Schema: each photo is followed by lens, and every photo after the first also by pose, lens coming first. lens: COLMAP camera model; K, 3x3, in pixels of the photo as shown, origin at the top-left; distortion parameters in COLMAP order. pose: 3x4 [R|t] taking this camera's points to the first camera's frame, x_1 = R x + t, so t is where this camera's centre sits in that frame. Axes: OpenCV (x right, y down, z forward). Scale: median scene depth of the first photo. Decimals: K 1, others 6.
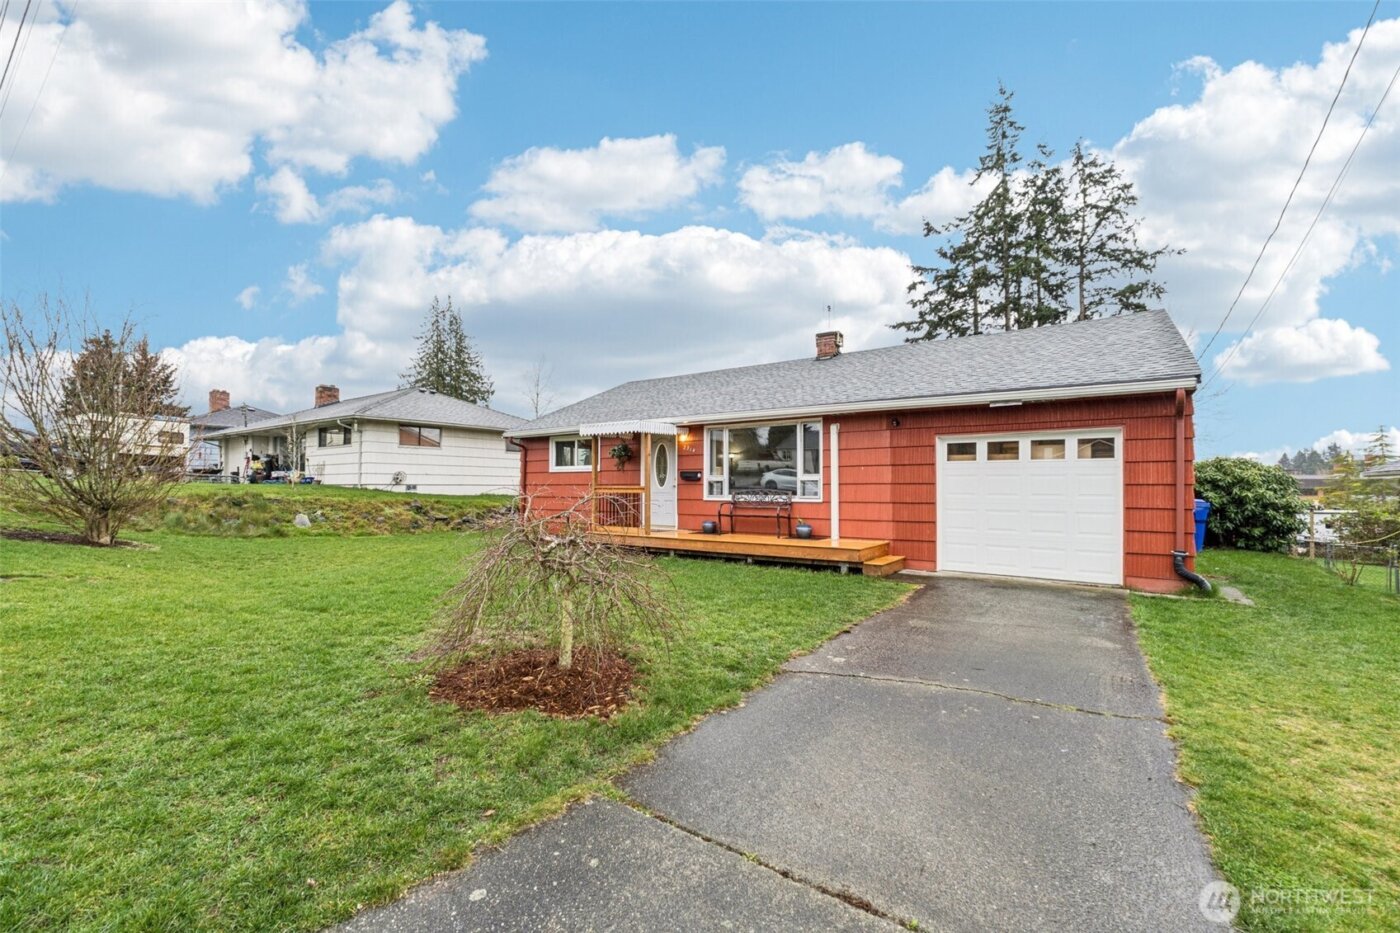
lens RADIAL K [[620.7, 0, 700.0], [0, 620.7, 466.5], [0, 0, 1]] dist [-0.001530, -0.000248]
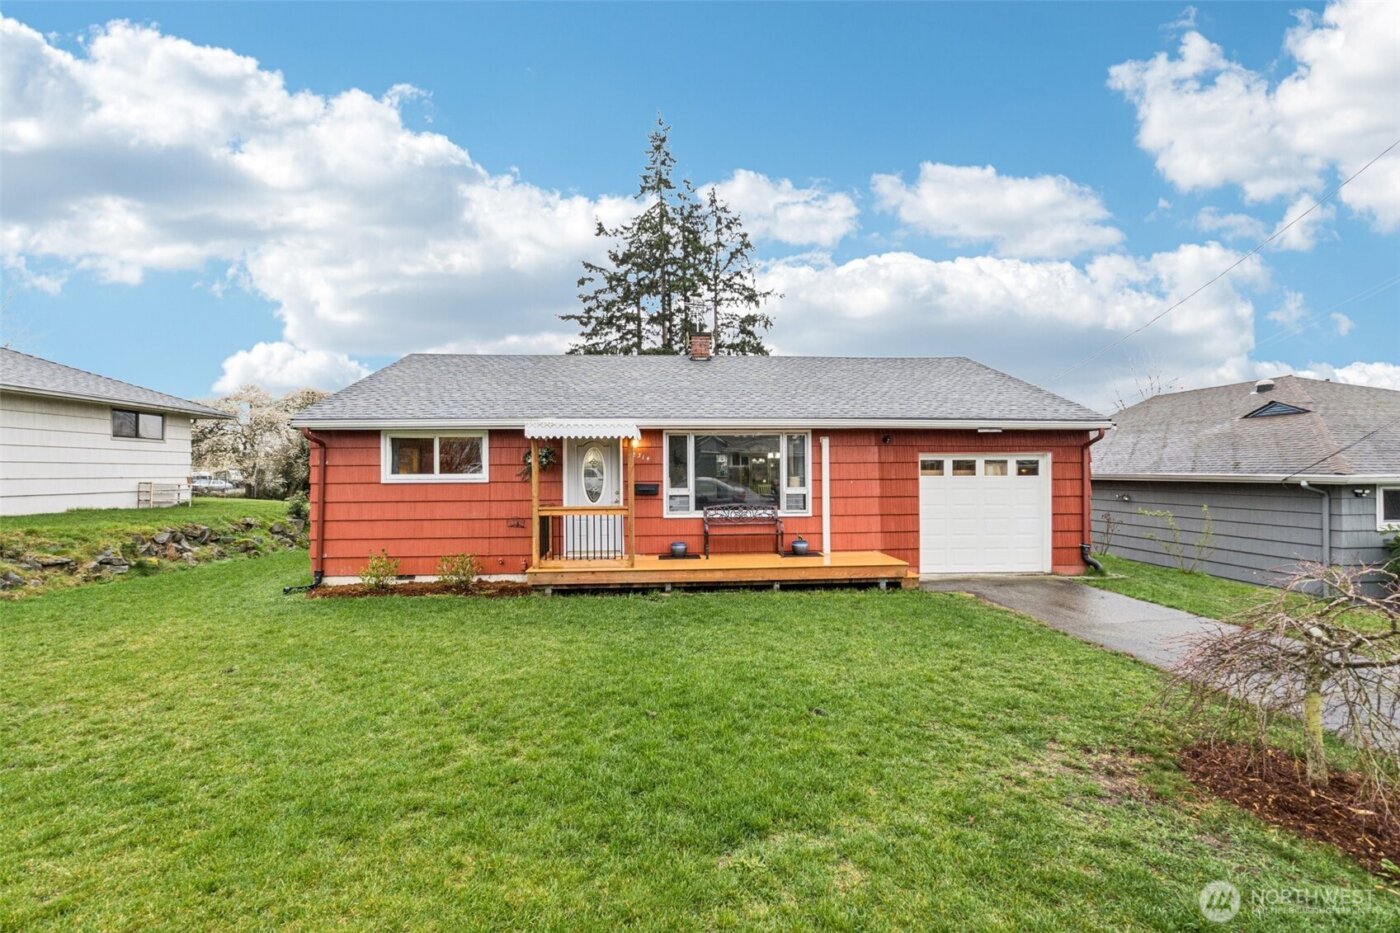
lens RADIAL K [[594.3, 0, 695.1], [0, 594.3, 471.1], [0, 0, 1]] dist [-0.004338, -0.000149]
pose [[0.764642, -0.010691, 0.644367, -0.481244], [-0.015607, 0.999262, 0.035099, -0.038665], [-0.644267, -0.036895, 0.763910, 0.351392]]
